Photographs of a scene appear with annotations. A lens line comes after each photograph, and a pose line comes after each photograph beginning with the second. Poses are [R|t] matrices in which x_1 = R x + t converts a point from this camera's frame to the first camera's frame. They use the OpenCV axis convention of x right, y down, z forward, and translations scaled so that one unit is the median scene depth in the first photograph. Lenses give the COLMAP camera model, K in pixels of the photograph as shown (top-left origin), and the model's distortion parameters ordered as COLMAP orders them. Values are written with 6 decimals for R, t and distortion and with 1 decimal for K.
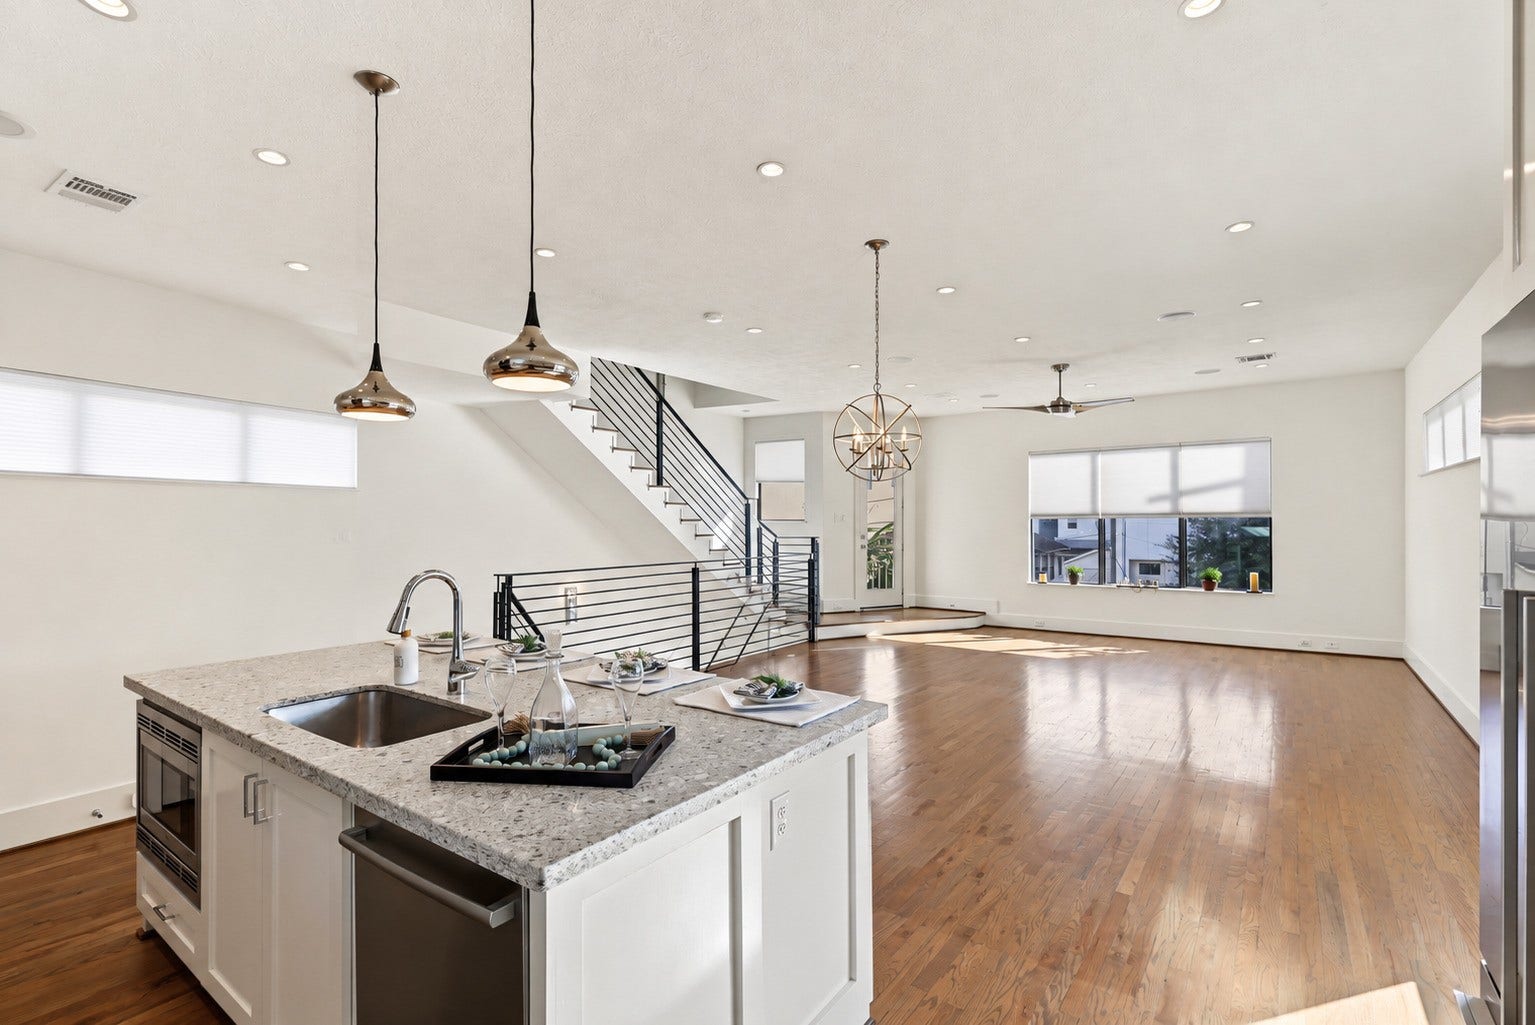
lens RADIAL K [[709.4, 0, 764.7], [0, 709.4, 520.5], [0, 0, 1]] dist [-0.000754, 0.000793]
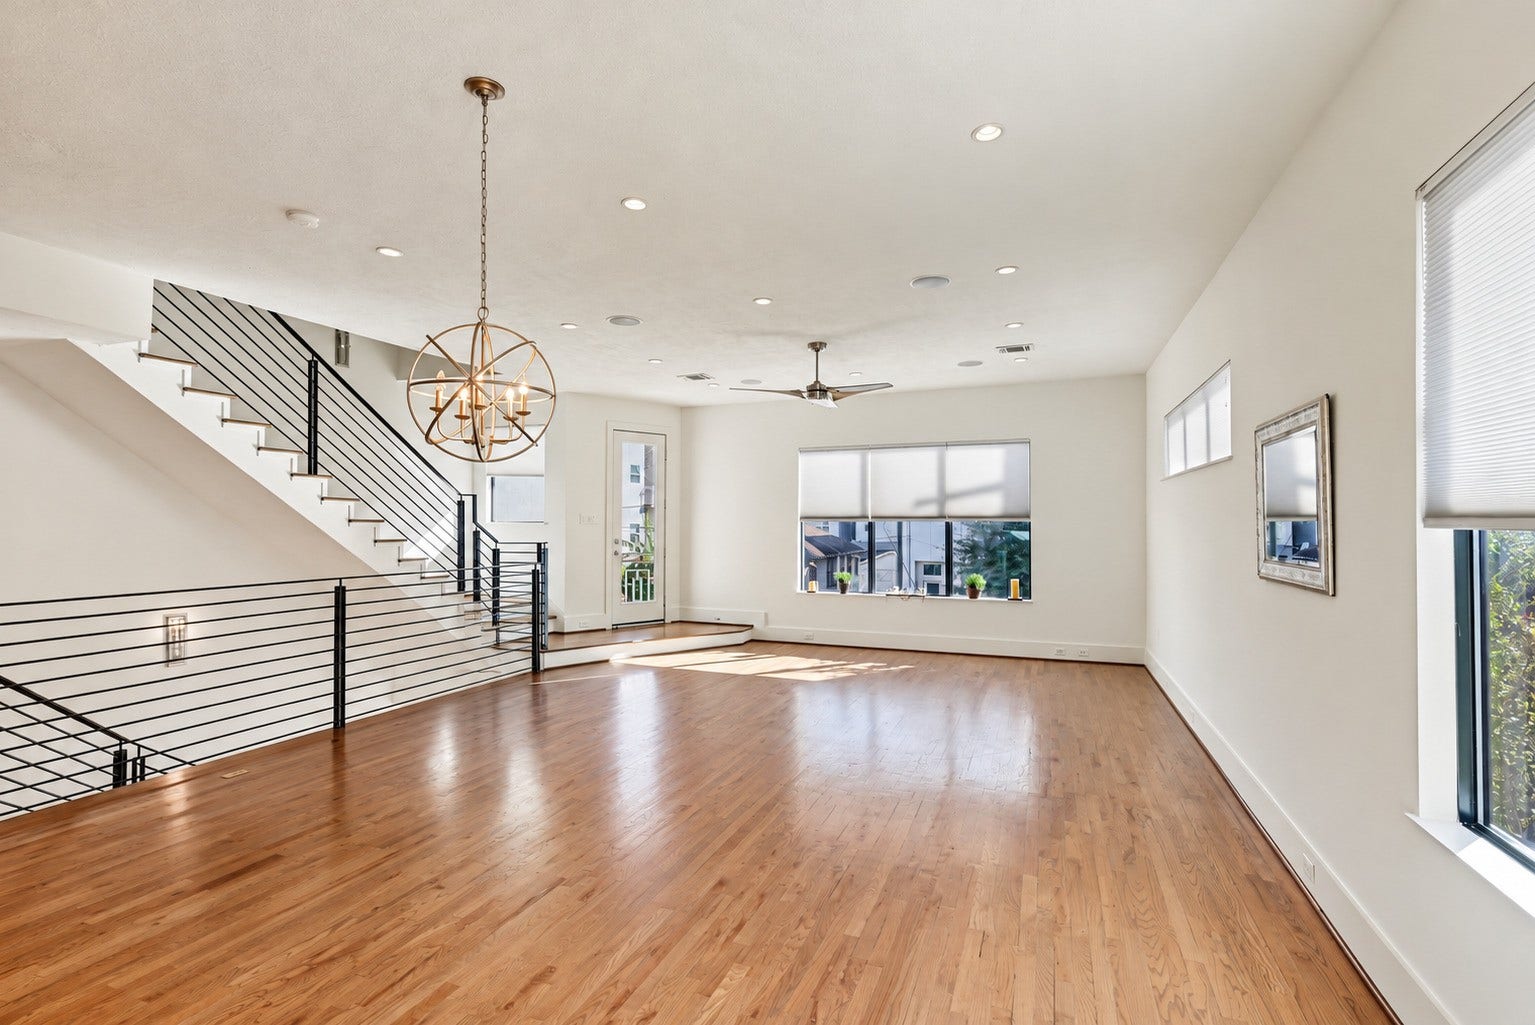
lens RADIAL K [[709.4, 0, 764.7], [0, 709.4, 520.5], [0, 0, 1]] dist [-0.000754, 0.000793]
pose [[0.967162, 0.005441, 0.254101, 0.113752], [-0.004634, 0.999982, -0.003772, -0.000283], [-0.254117, 0.002471, 0.967170, 0.151103]]
